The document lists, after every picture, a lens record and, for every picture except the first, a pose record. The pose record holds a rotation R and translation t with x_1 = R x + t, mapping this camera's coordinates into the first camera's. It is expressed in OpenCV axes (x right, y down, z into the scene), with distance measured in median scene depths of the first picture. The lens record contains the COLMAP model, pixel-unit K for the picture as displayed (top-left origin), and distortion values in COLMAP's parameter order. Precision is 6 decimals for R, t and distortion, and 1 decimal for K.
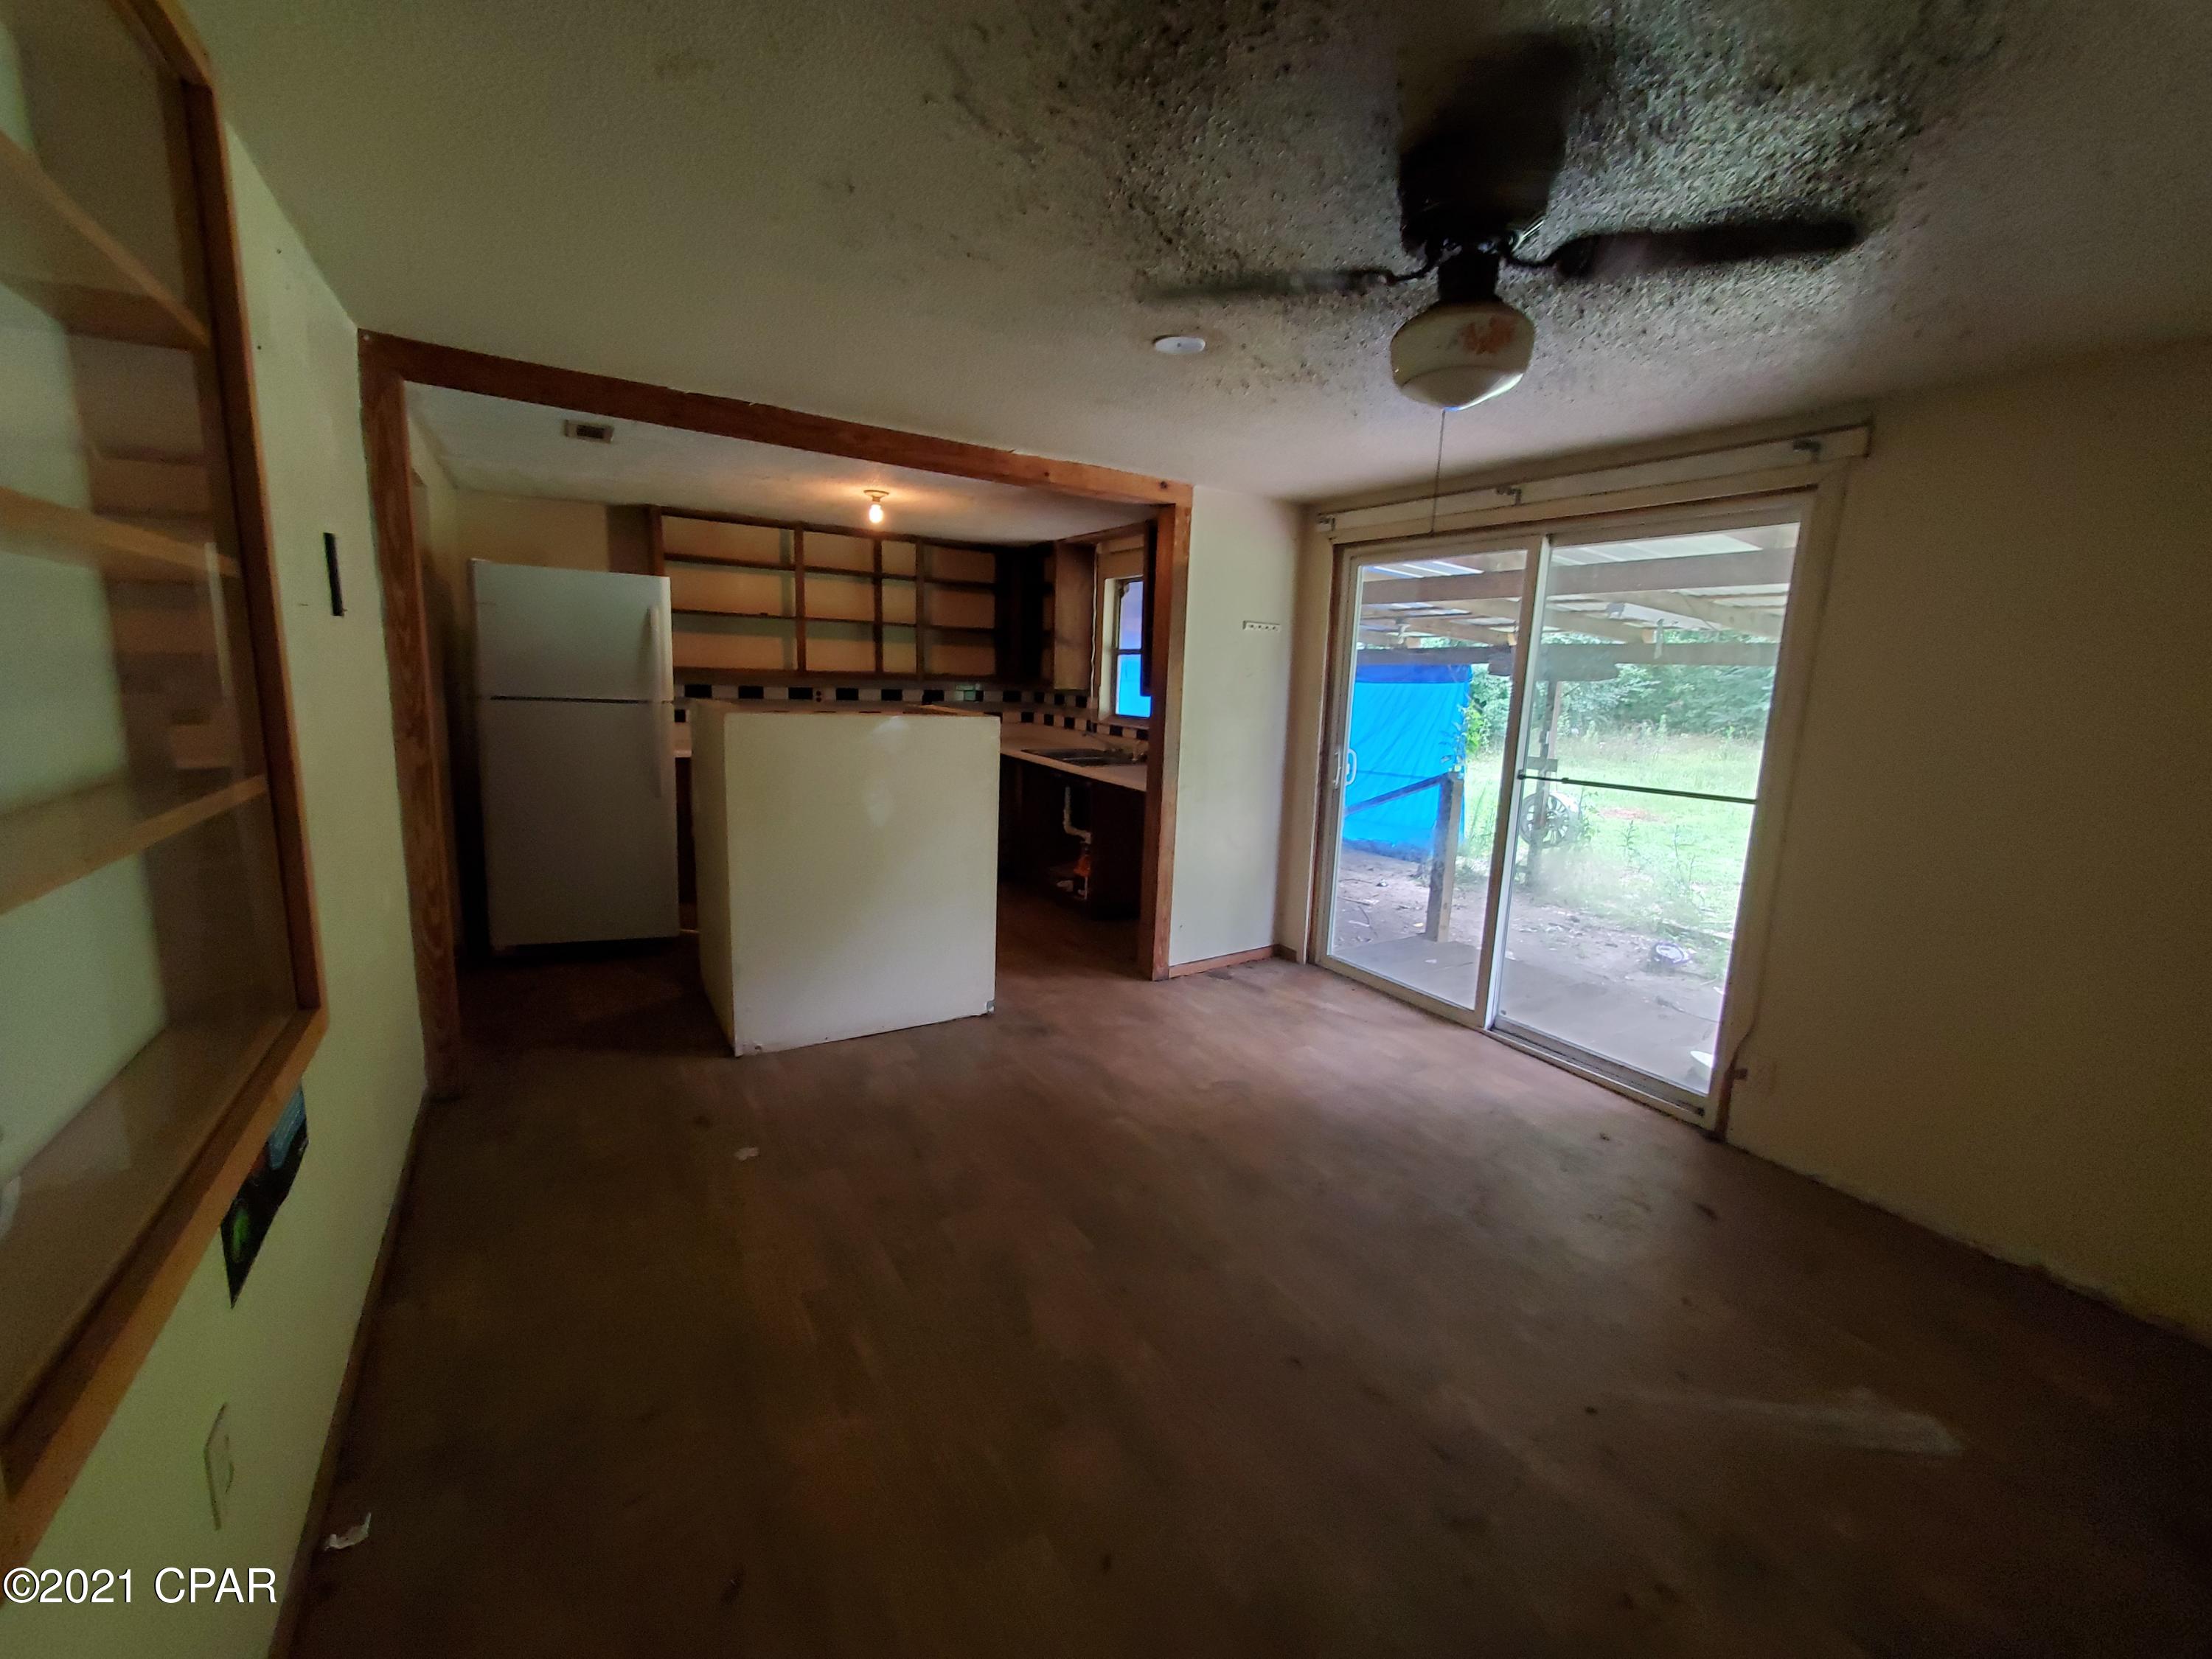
lens RADIAL K [[883.5, 0, 1102.3], [0, 883.5, 819.8], [0, 0, 1]] dist [-0.000923, 0.000359]
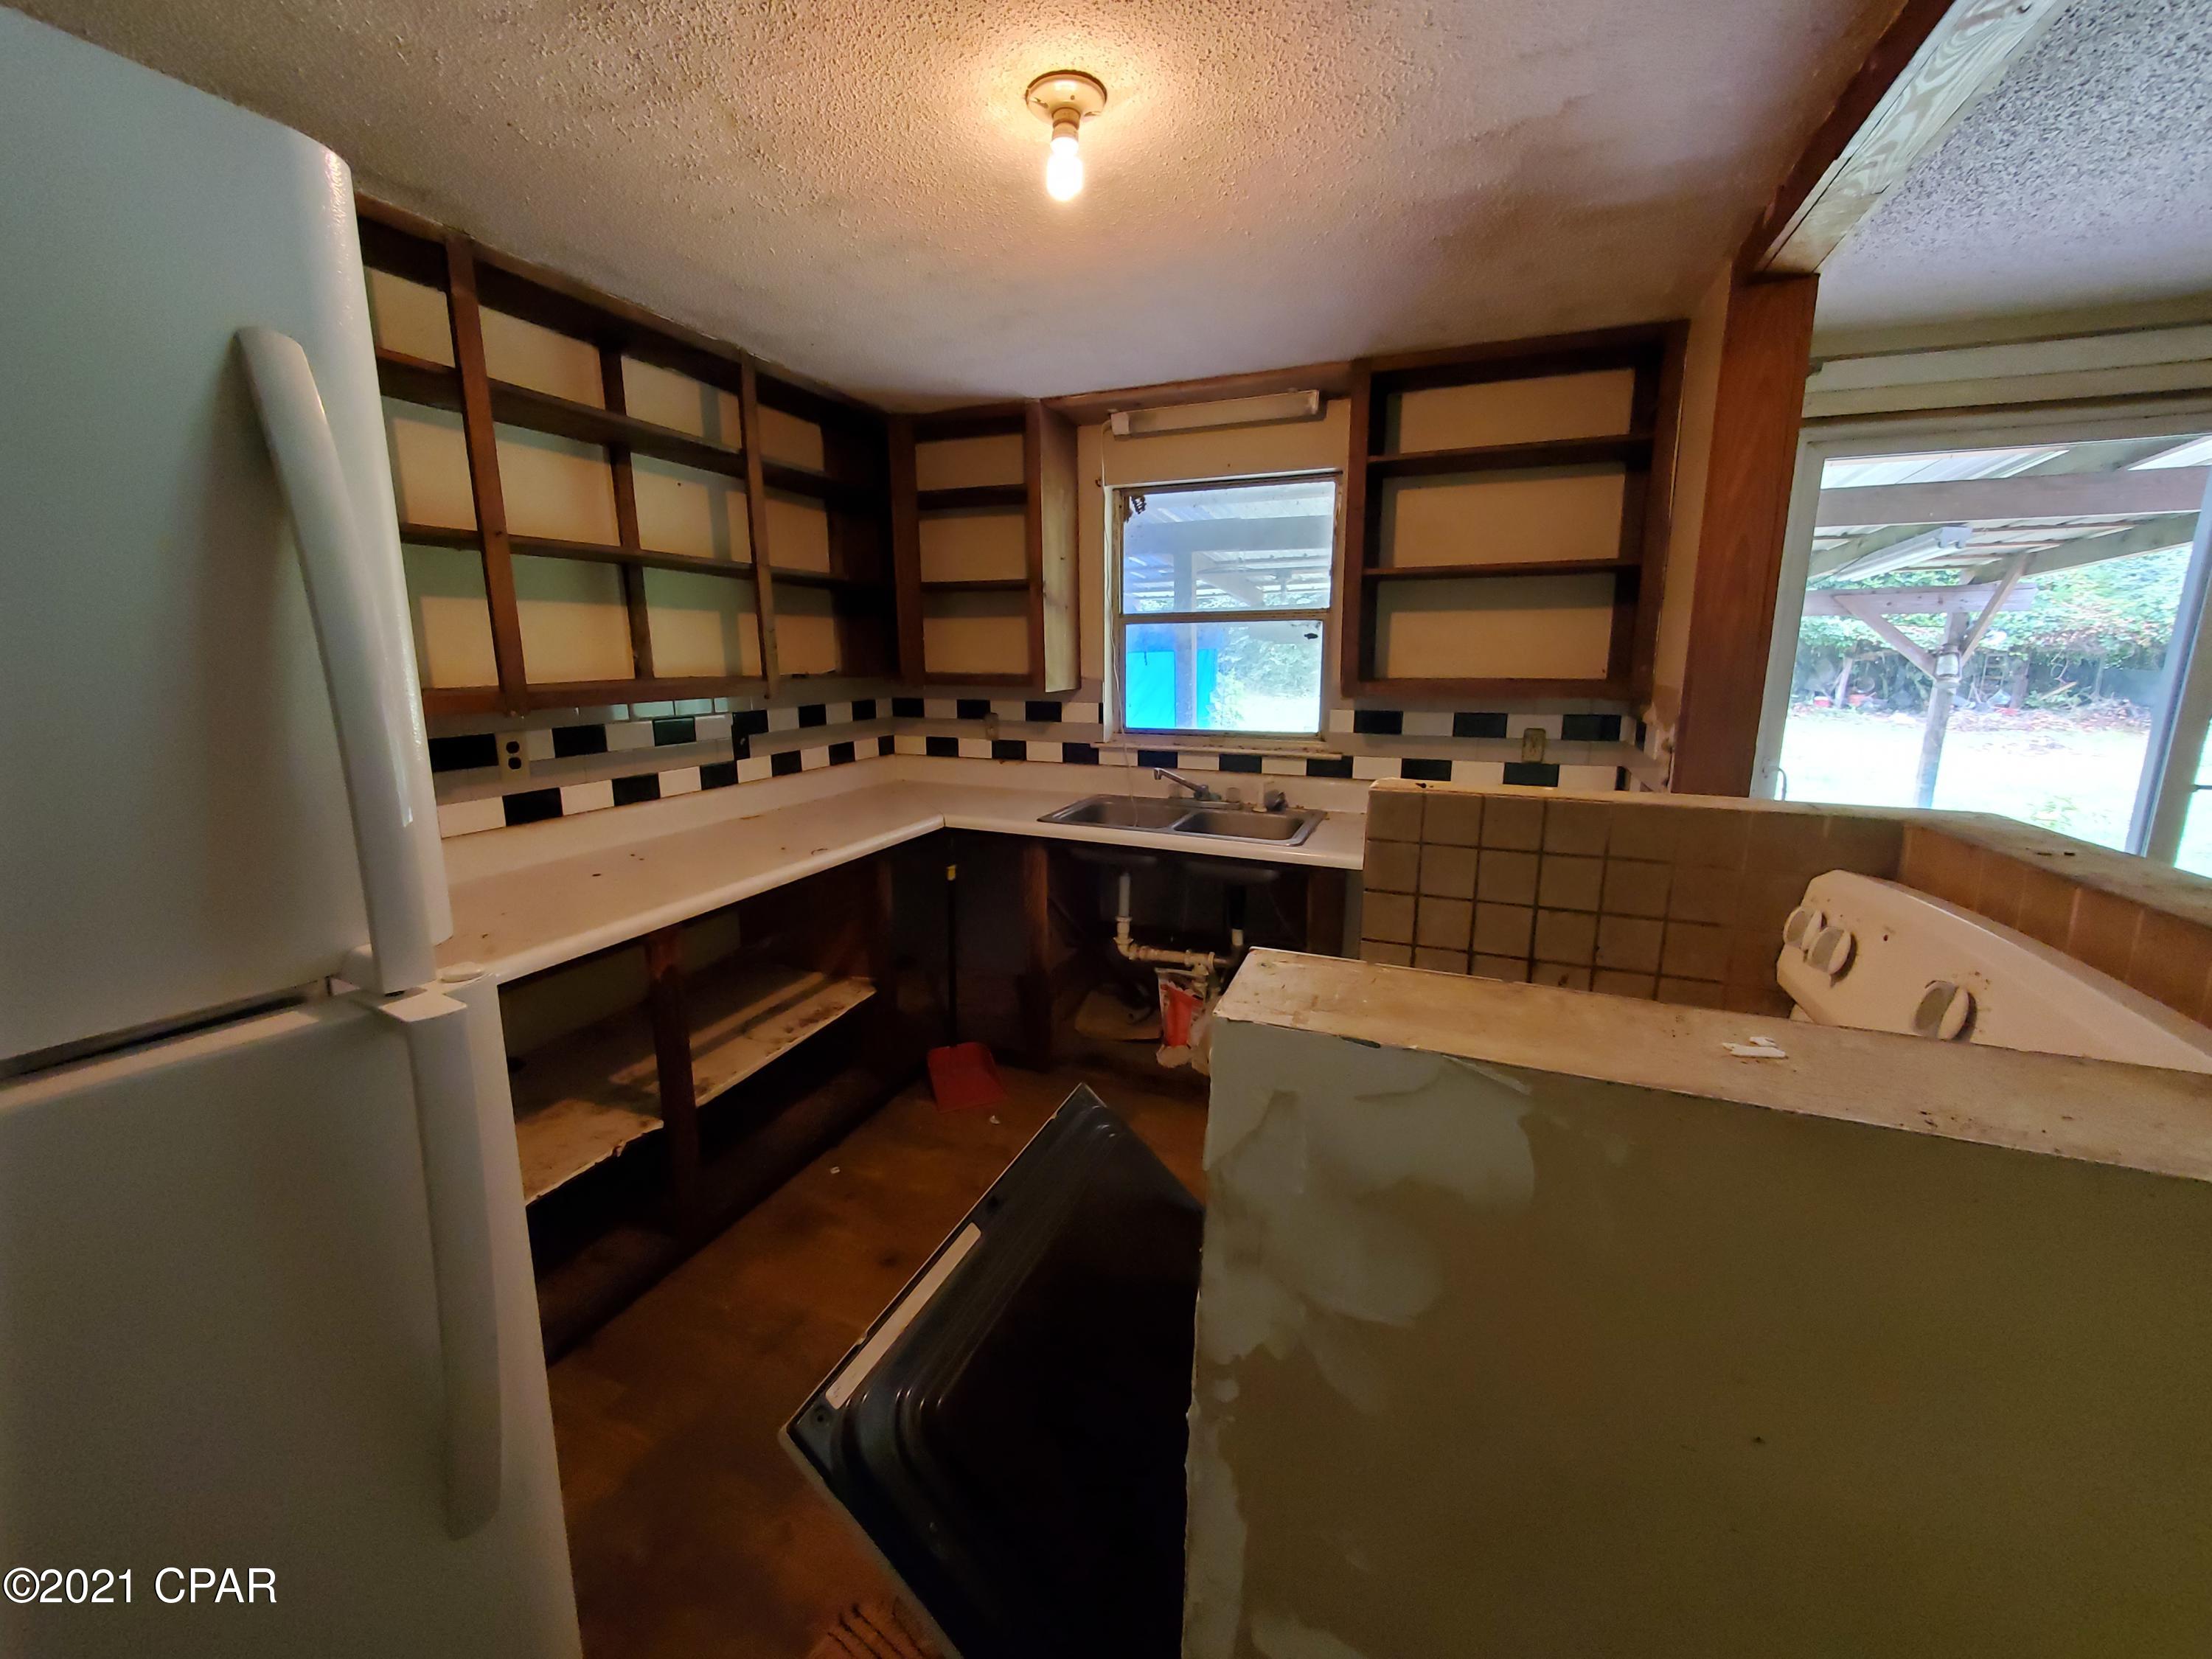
lens RADIAL K [[883.5, 0, 1103.1], [0, 883.5, 831.6], [0, 0, 1]] dist [-0.000923, 0.000359]
pose [[0.813467, -0.156254, 0.560229, -0.327314], [0.130618, 0.987711, 0.085823, -0.104905], [-0.566754, 0.003362, 0.823880, 0.538599]]
